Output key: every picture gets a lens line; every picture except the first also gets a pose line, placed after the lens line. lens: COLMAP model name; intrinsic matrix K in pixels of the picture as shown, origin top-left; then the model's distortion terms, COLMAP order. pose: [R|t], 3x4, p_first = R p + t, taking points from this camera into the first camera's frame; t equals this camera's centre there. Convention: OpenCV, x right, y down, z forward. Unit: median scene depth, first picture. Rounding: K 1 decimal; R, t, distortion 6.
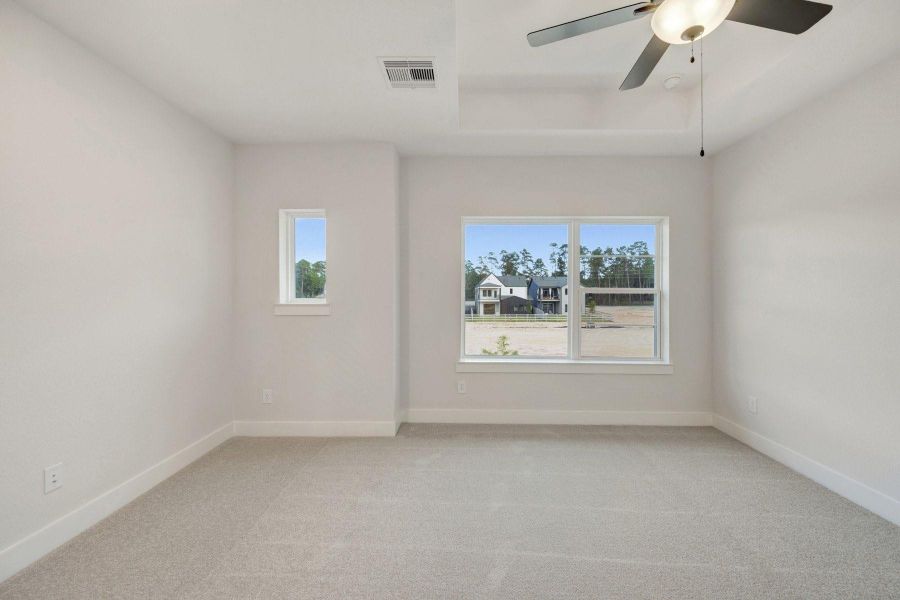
lens RADIAL K [[366.1, 0, 454.0], [0, 366.1, 290.7], [0, 0, 1]] dist [-0.001048, -0.000301]
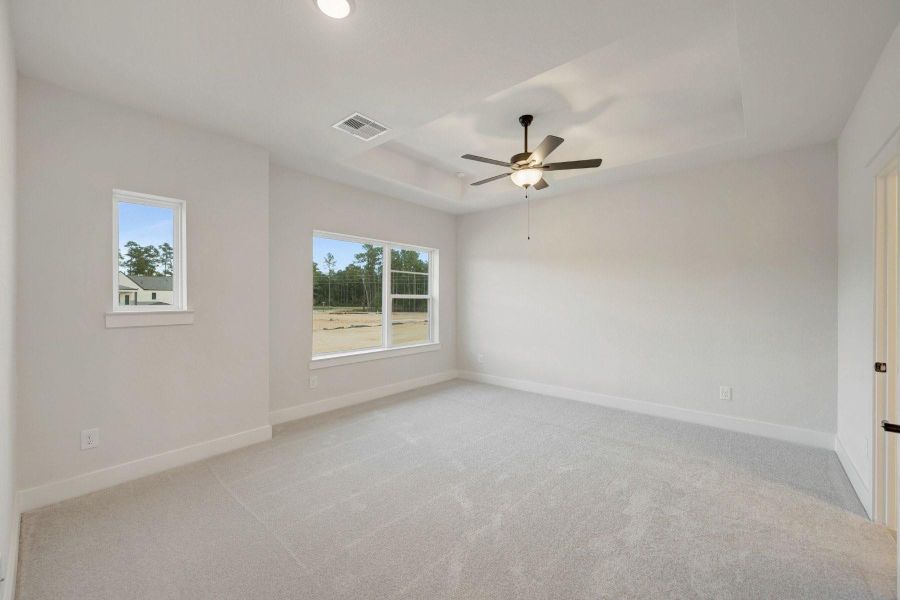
lens RADIAL K [[366.1, 0, 454.0], [0, 366.1, 290.7], [0, 0, 1]] dist [-0.001048, -0.000301]
pose [[0.627512, 0.014778, 0.778466, -0.585073], [-0.004286, 0.999870, -0.015525, -0.000878], [-0.778595, 0.006406, 0.627494, -0.034816]]
